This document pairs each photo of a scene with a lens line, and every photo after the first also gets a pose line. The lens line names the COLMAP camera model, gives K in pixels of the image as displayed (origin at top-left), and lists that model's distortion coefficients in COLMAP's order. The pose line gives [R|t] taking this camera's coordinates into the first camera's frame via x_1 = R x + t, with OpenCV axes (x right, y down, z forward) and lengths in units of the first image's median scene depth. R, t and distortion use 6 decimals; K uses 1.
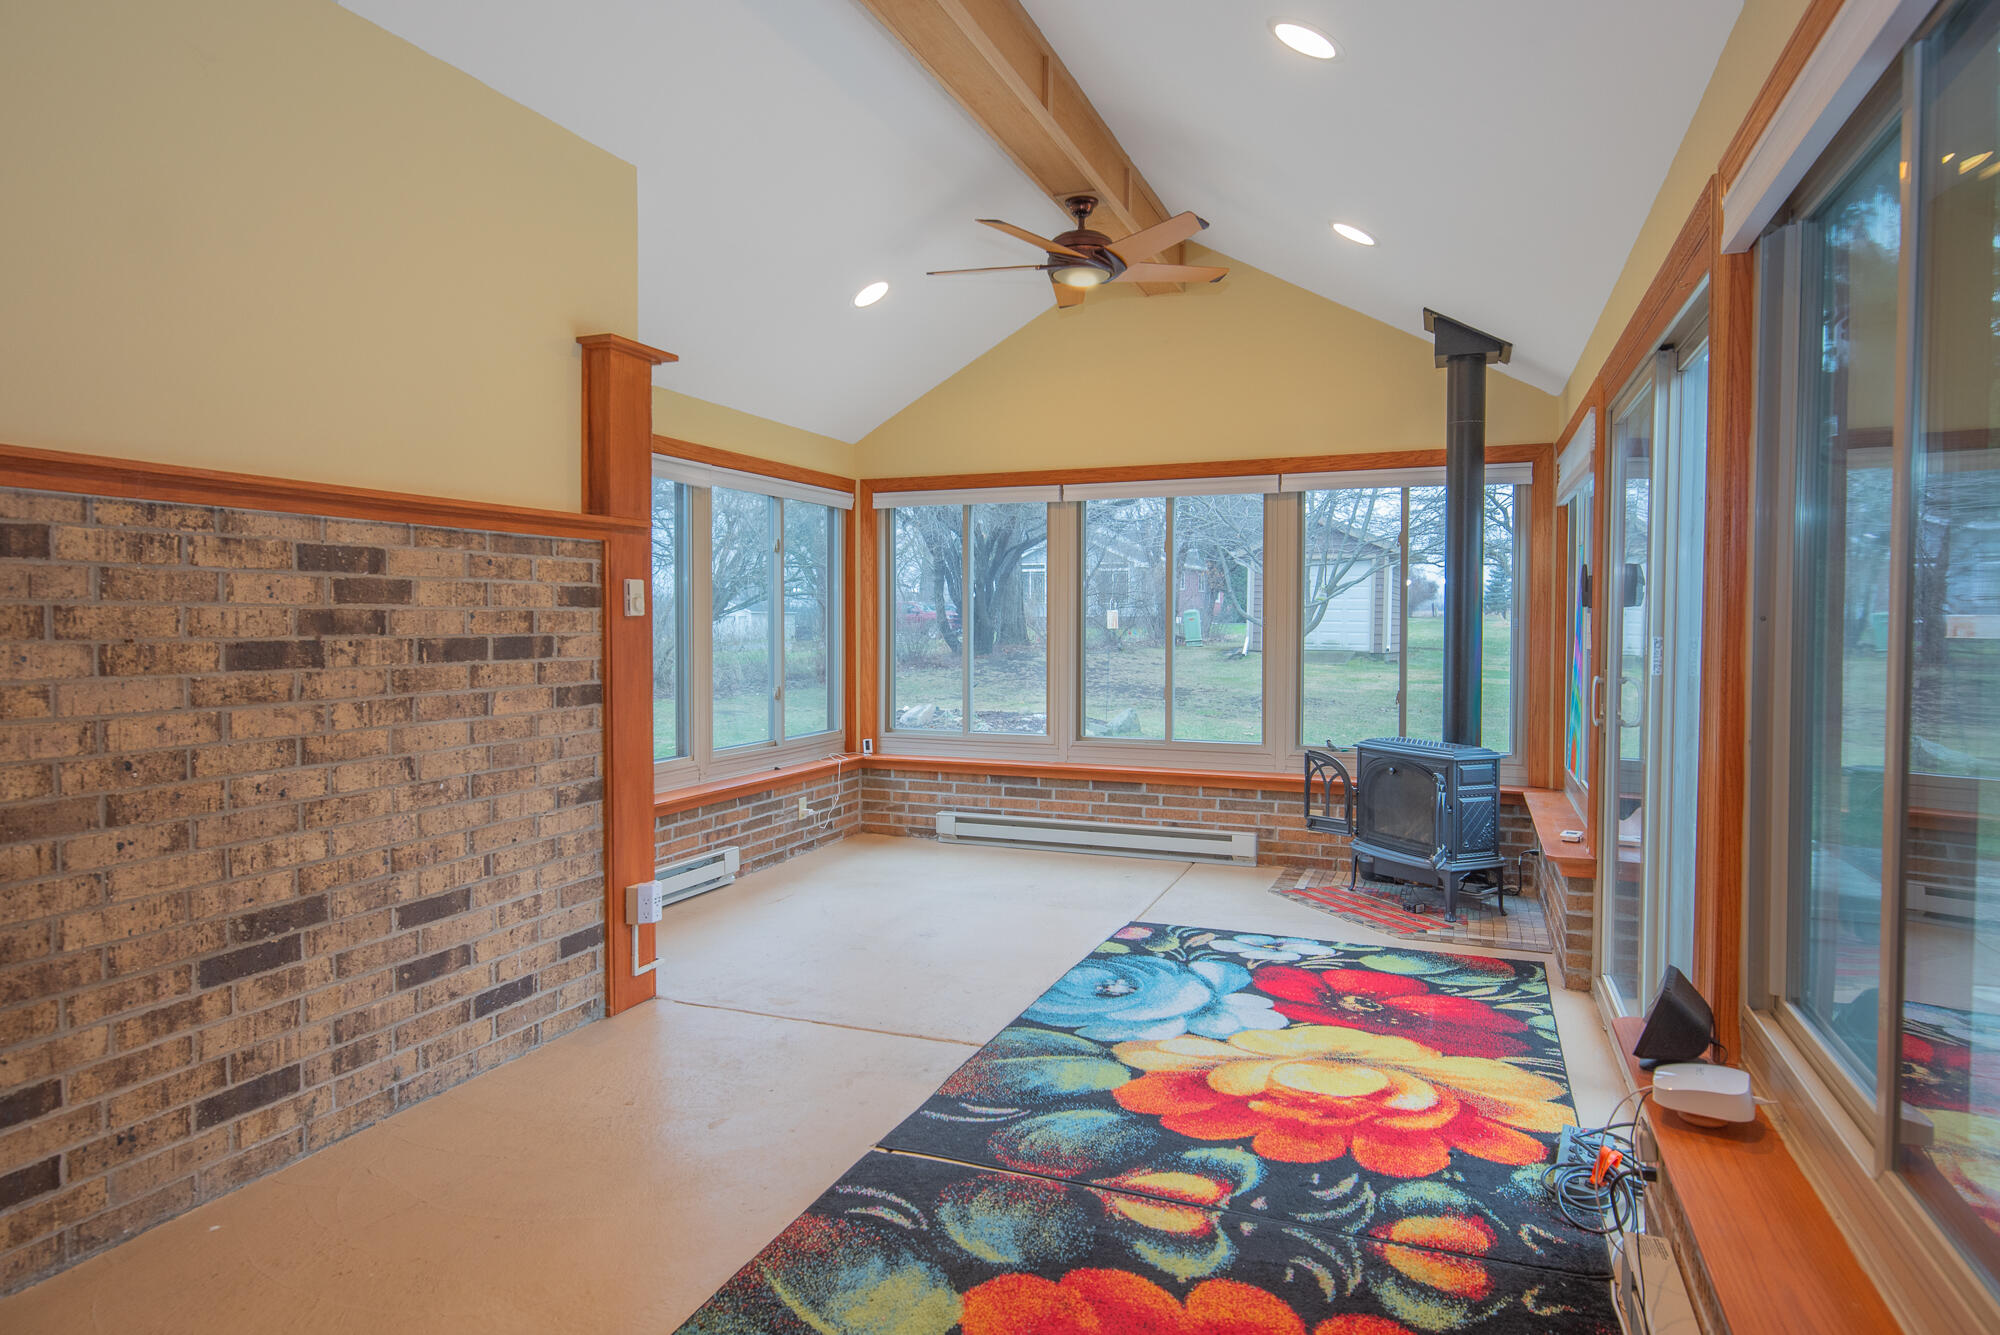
lens RADIAL K [[1145.1, 0, 1001.2], [0, 1145.1, 652.0], [0, 0, 1]] dist [-0.004599, -0.000869]
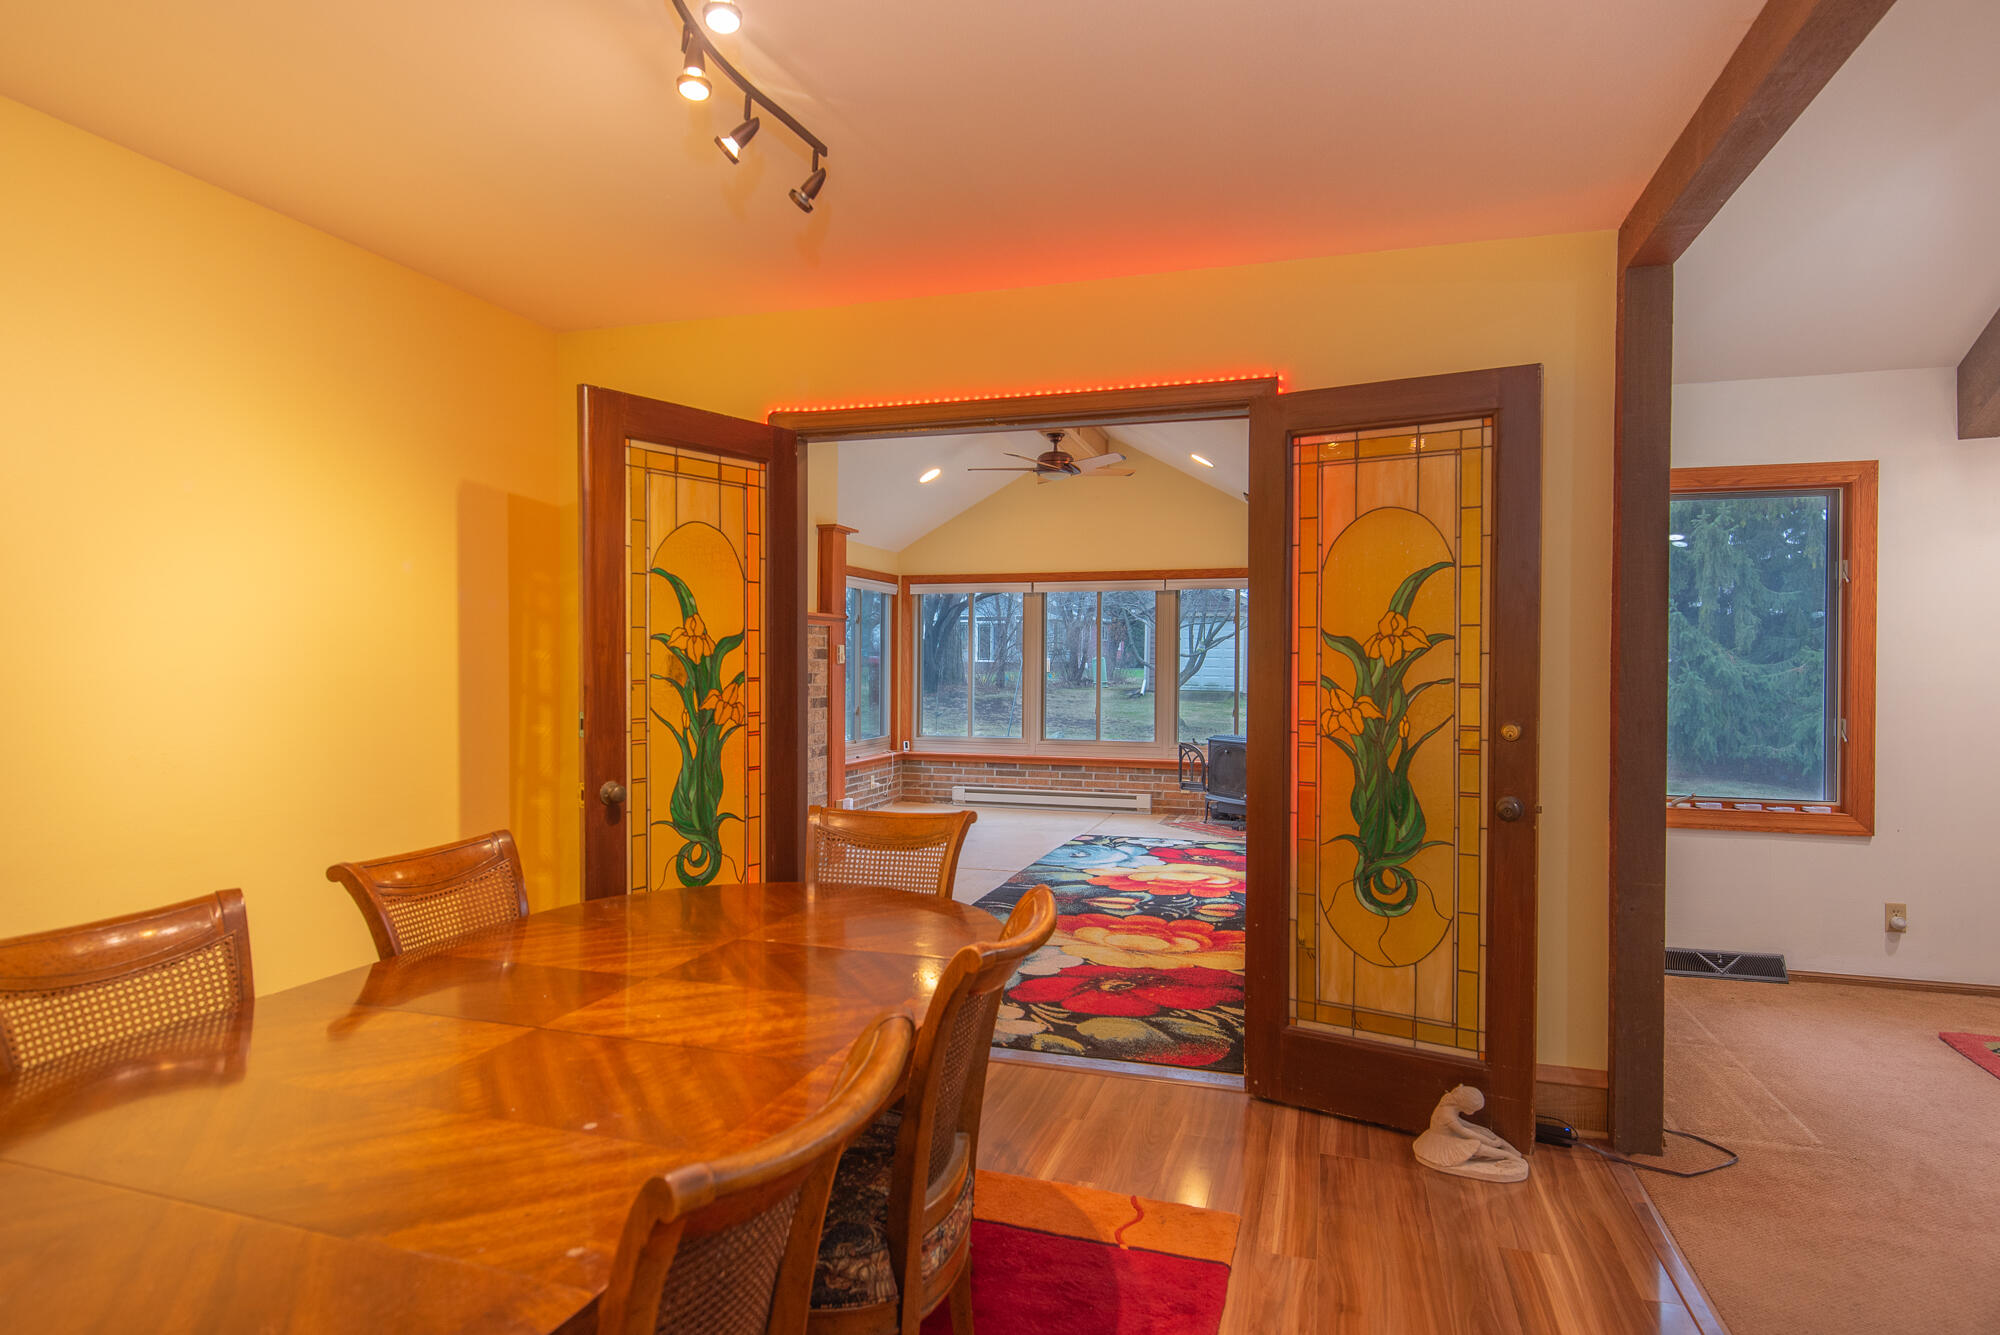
lens RADIAL K [[1041.3, 0, 1006.0], [0, 1041.3, 672.8], [0, 0, 1]] dist [0.001929, 0.000046]
pose [[0.996813, 0.004770, 0.079630, -0.122389], [-0.003175, 0.999792, -0.020150, 0.013789], [-0.079709, 0.019833, 0.996621, -0.558517]]
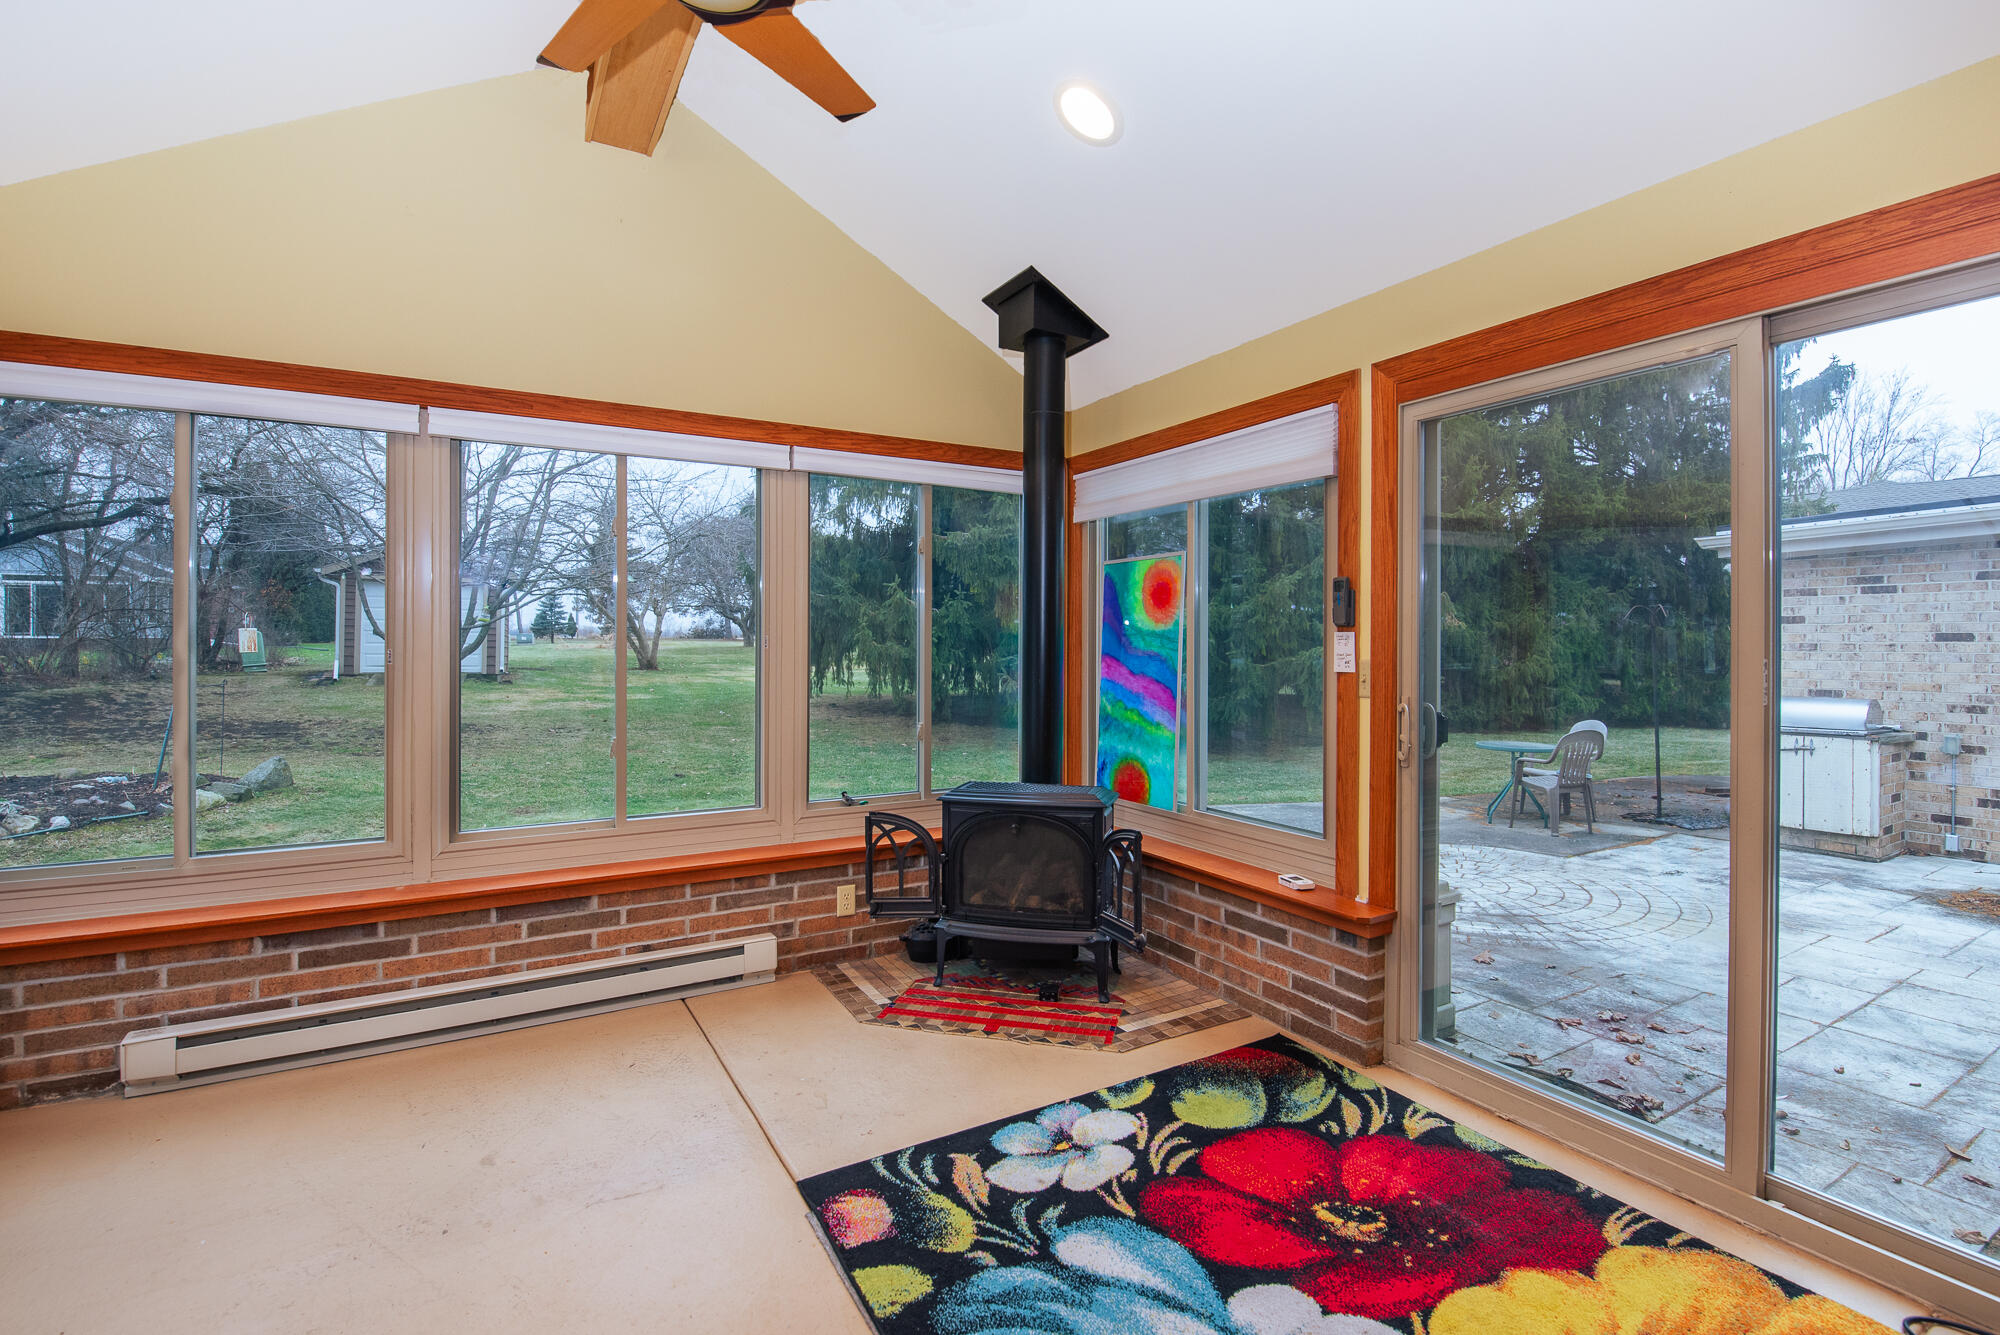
lens RADIAL K [[915.3, 0, 1014.2], [0, 915.3, 653.1], [0, 0, 1]] dist [-0.006953, -0.004129]
pose [[0.616654, -0.013252, 0.787122, -0.151233], [0.024581, 0.999695, -0.002427, -0.015188], [-0.786850, 0.020845, 0.616792, 0.582937]]
